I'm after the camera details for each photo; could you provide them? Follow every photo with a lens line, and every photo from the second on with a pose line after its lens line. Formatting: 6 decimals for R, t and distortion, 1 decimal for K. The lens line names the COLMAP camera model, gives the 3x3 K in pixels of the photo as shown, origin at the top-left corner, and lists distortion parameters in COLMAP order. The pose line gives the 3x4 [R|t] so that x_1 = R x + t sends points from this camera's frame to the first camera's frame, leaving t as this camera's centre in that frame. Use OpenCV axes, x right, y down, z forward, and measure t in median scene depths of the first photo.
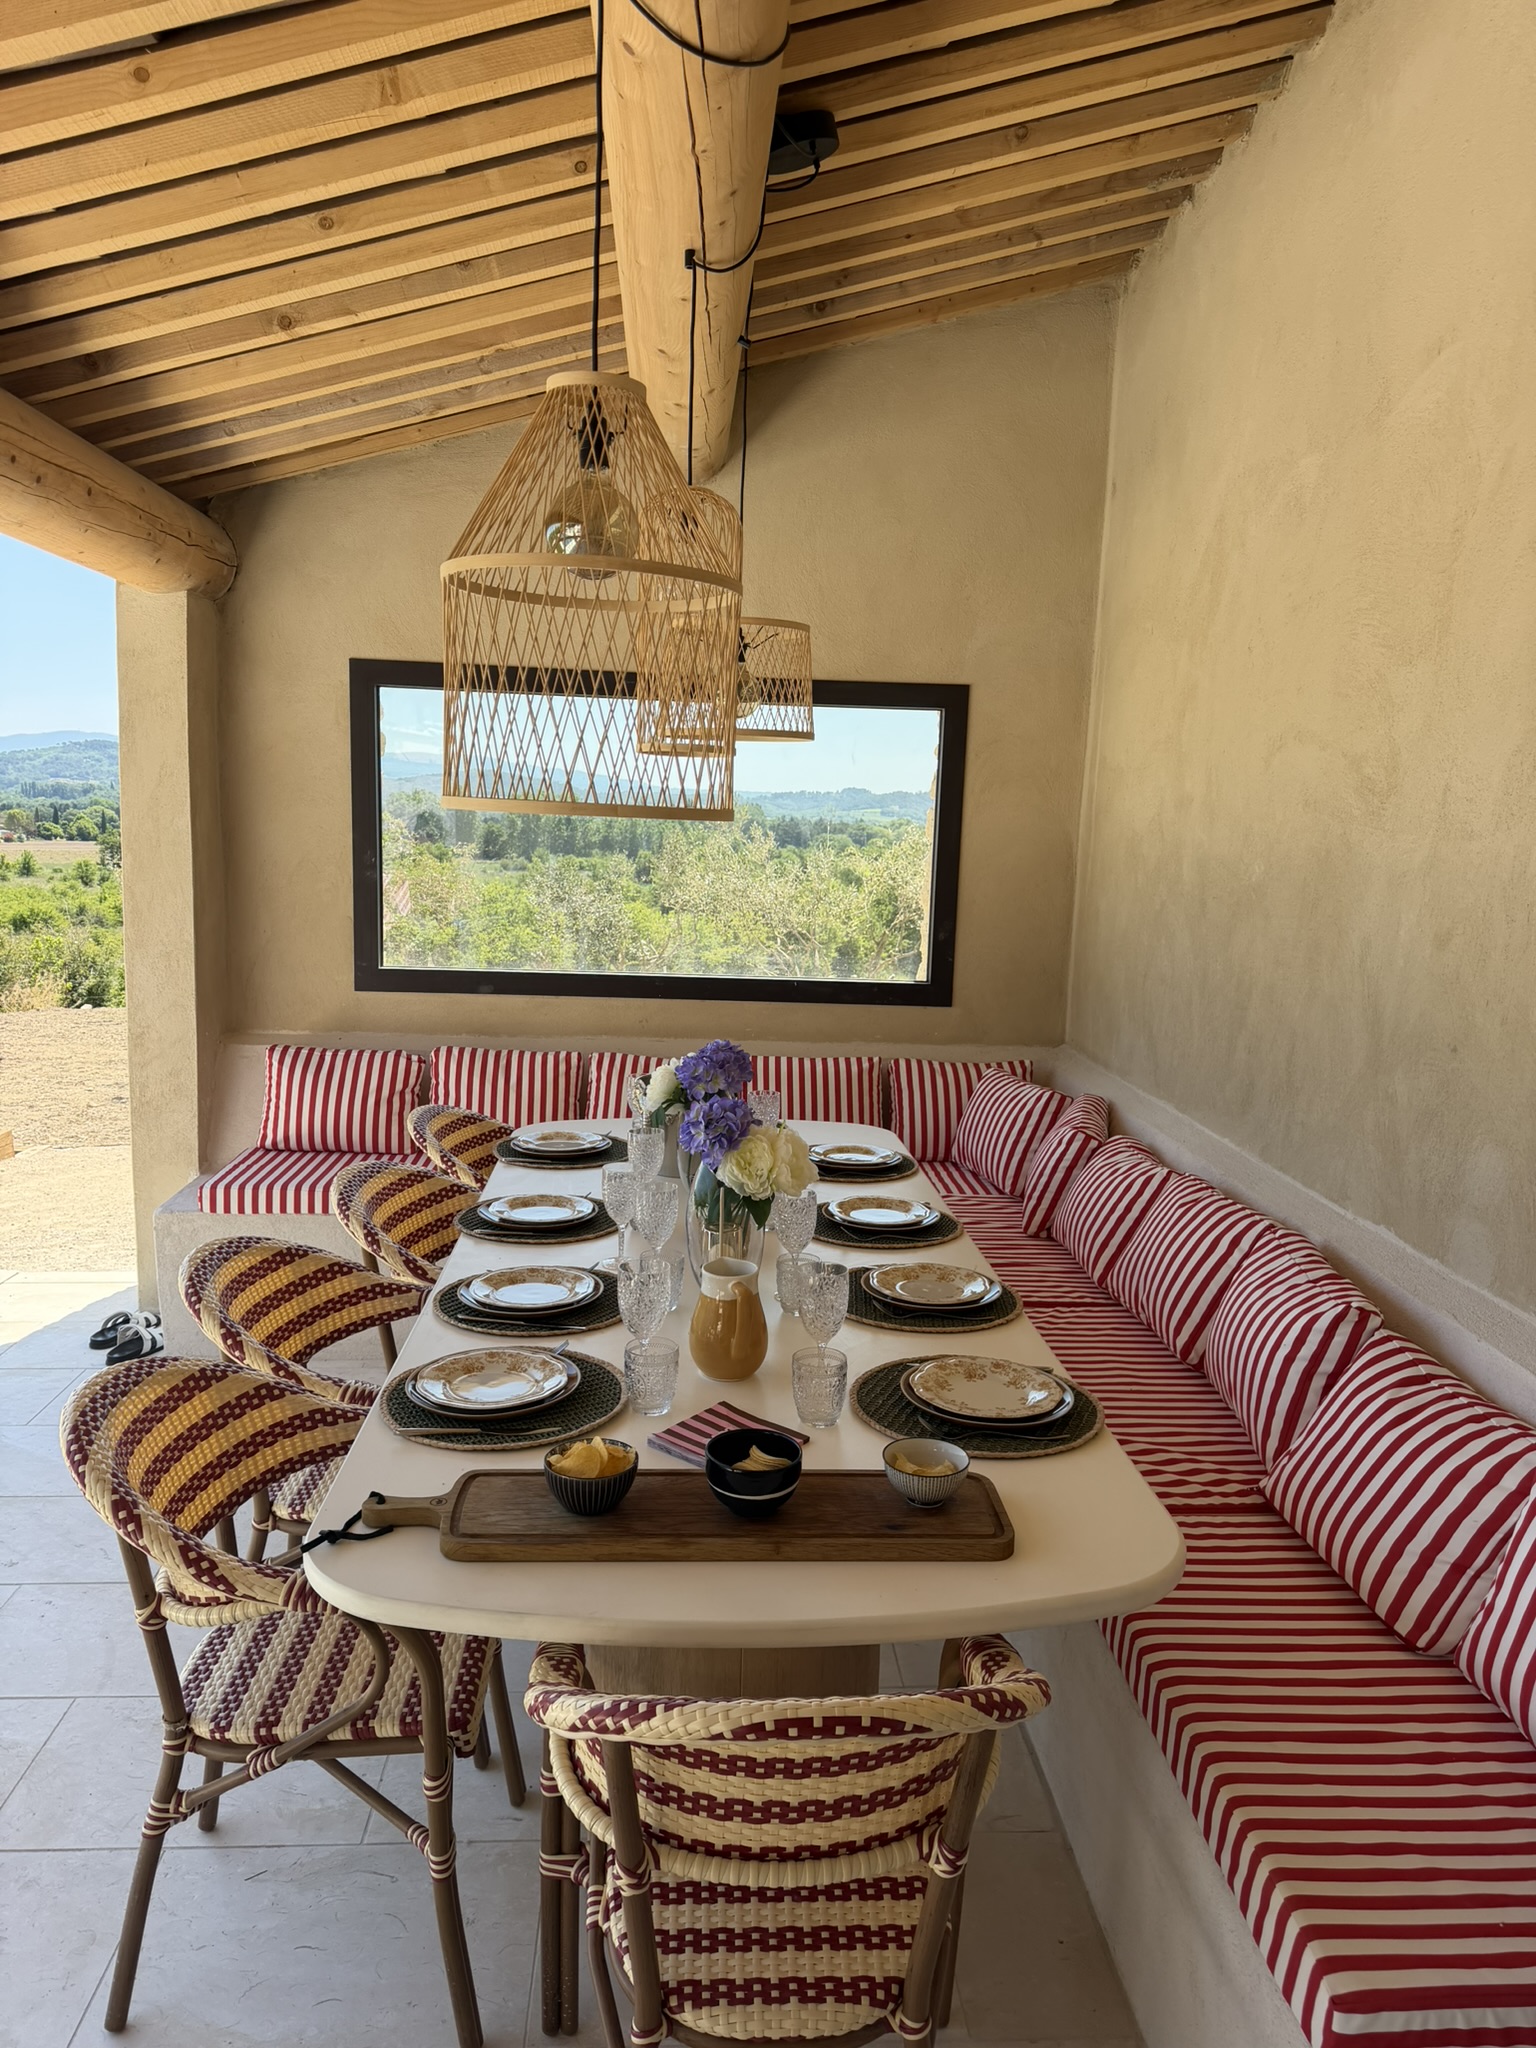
lens RADIAL K [[1420.9, 0, 771.5], [0, 1420.9, 1027.9], [0, 0, 1]] dist [0.034775, -0.000162]
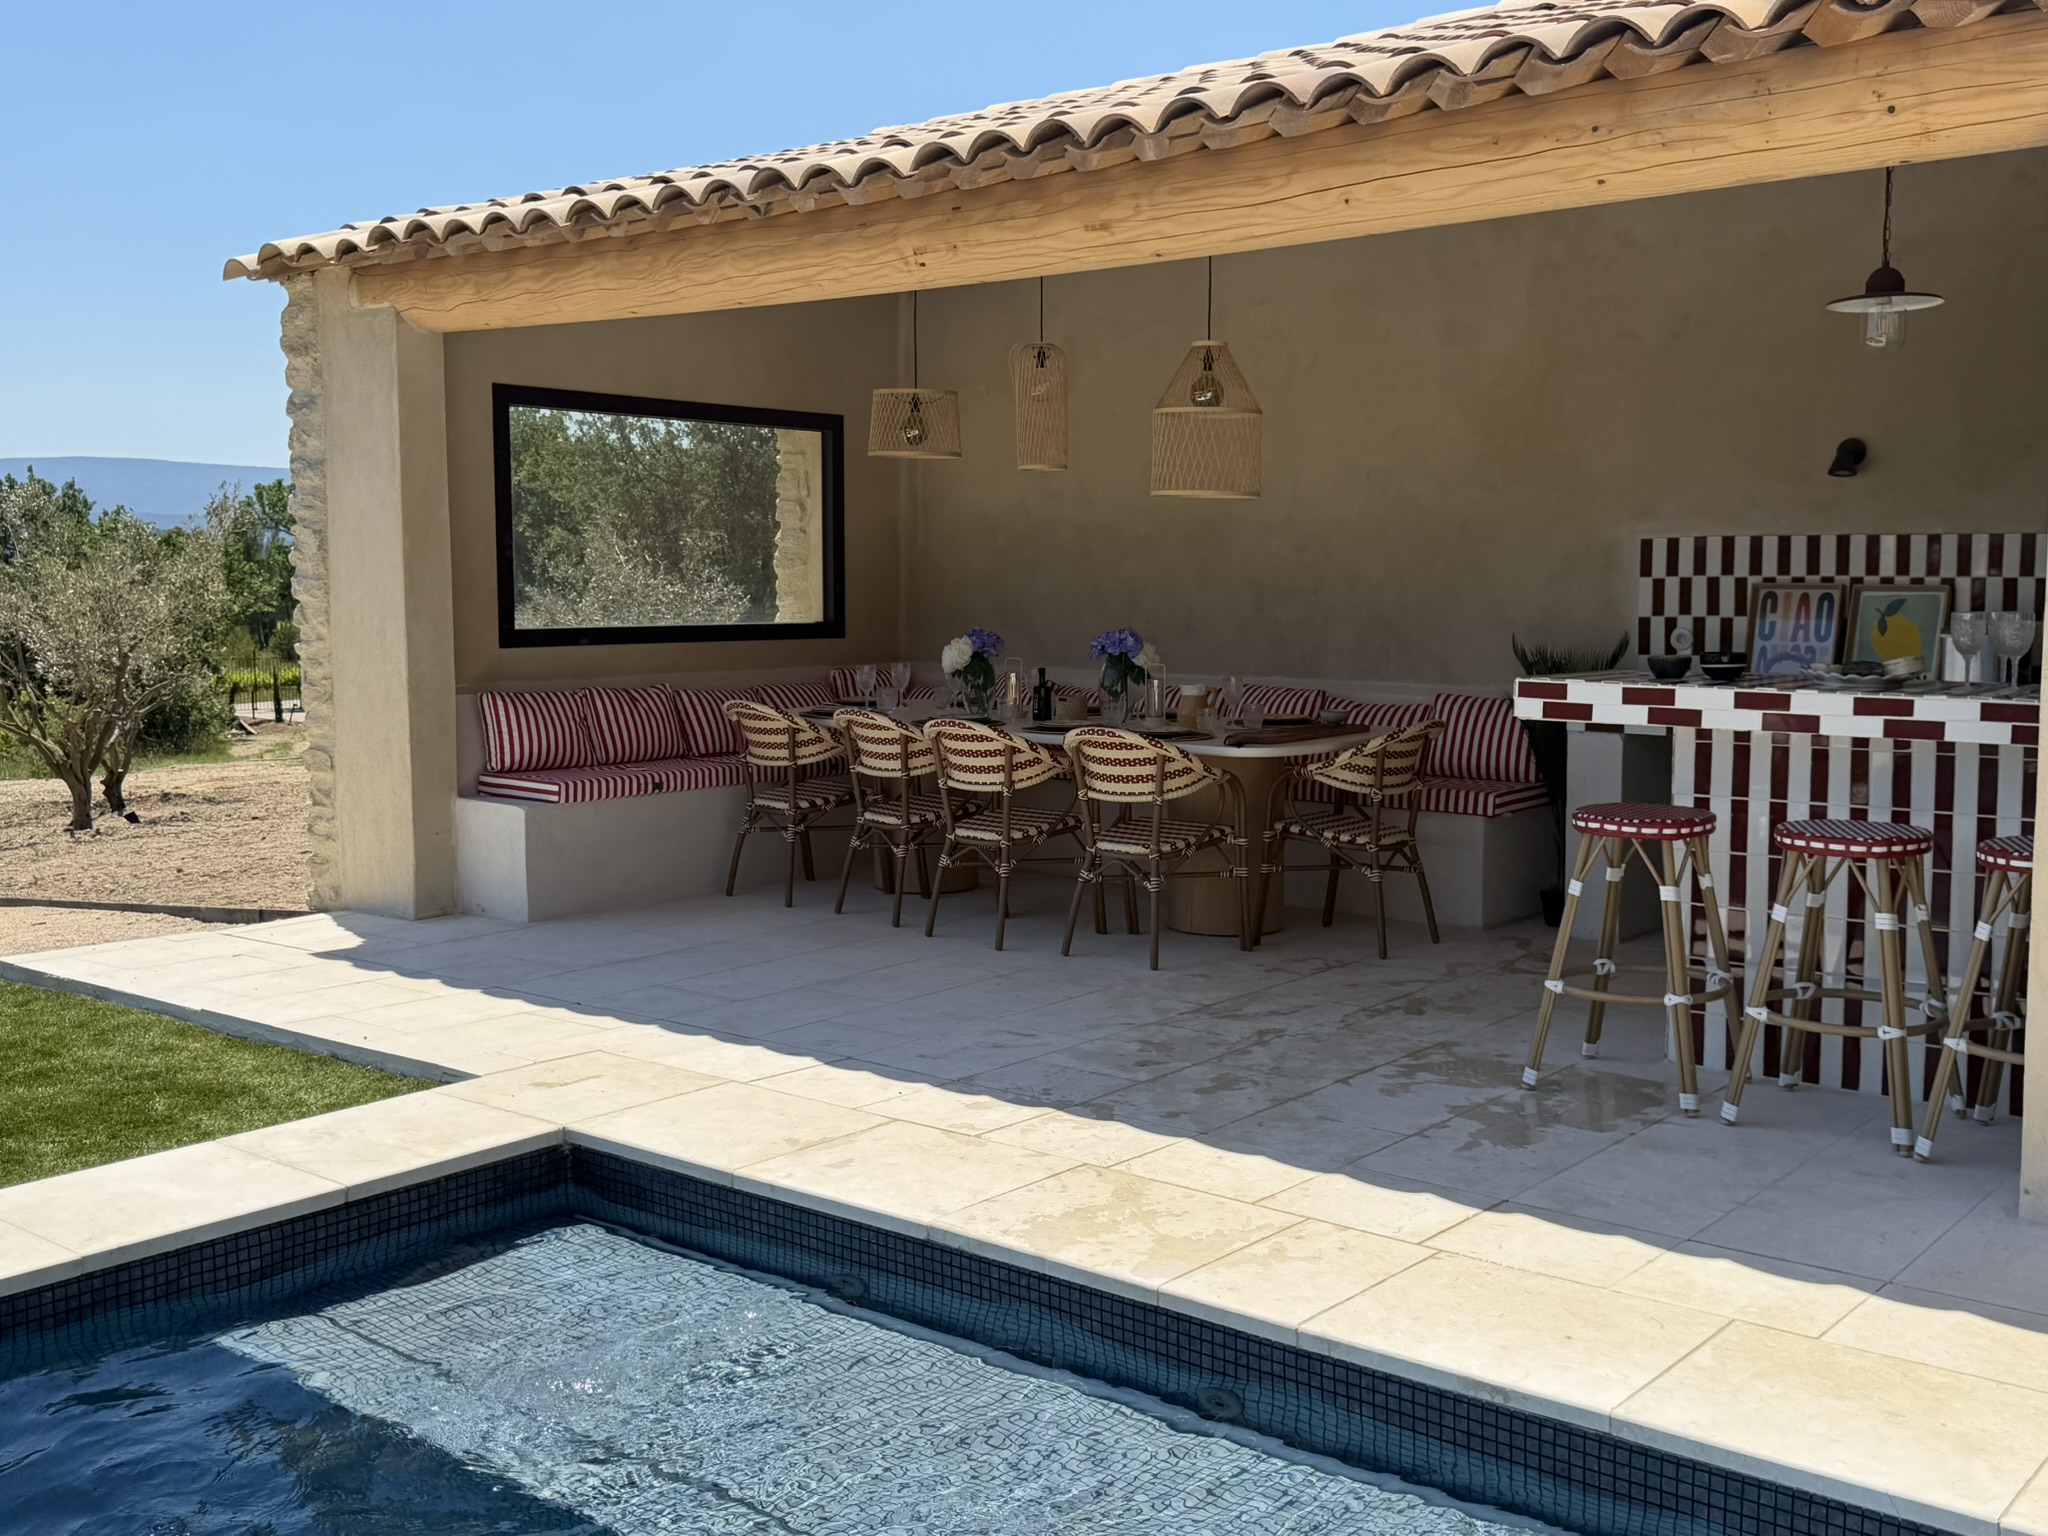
lens RADIAL K [[2055.2, 0, 1025.9], [0, 2055.2, 753.6], [0, 0, 1]] dist [0.188132, -0.404236]
pose [[0.676580, -0.096913, 0.729964, -1.393921], [0.121926, 0.992362, 0.018741, 0.092121], [-0.726205, 0.076322, 0.683228, -0.590595]]
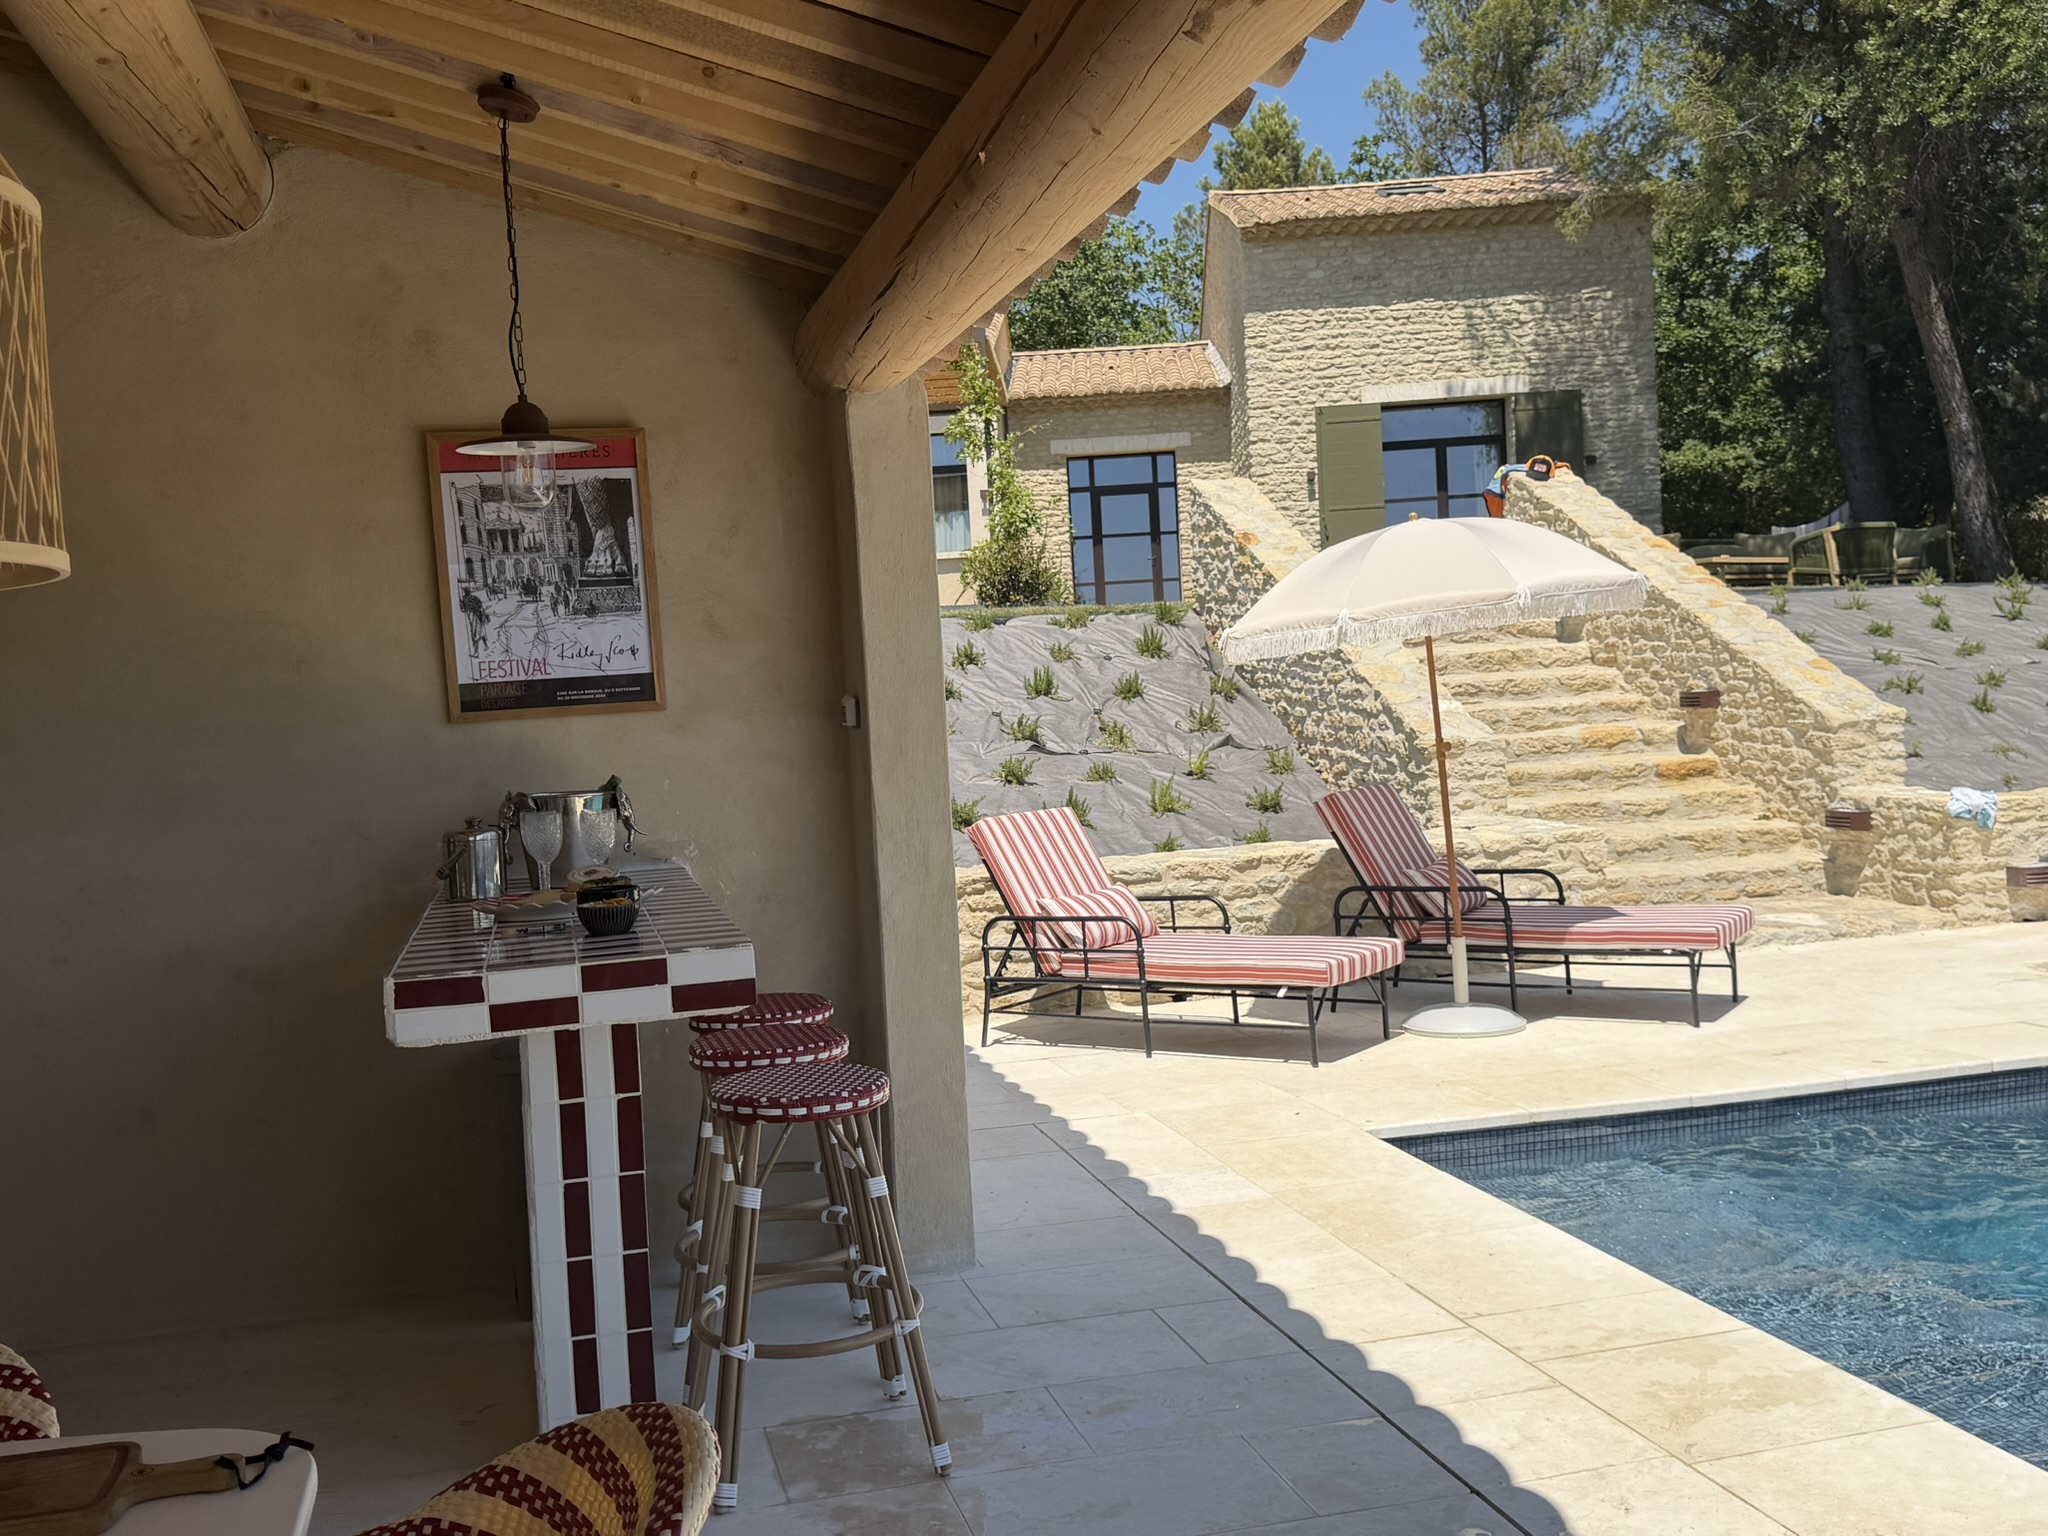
lens RADIAL K [[1941.7, 0, 1018.7], [0, 1941.7, 768.5], [0, 0, 1]] dist [0.167281, -0.365388]
pose [[-0.982752, 0.030013, -0.182475, -0.207704], [-0.002140, 0.984830, 0.173508, -0.094092], [0.184914, 0.170906, -0.967780, 0.812806]]
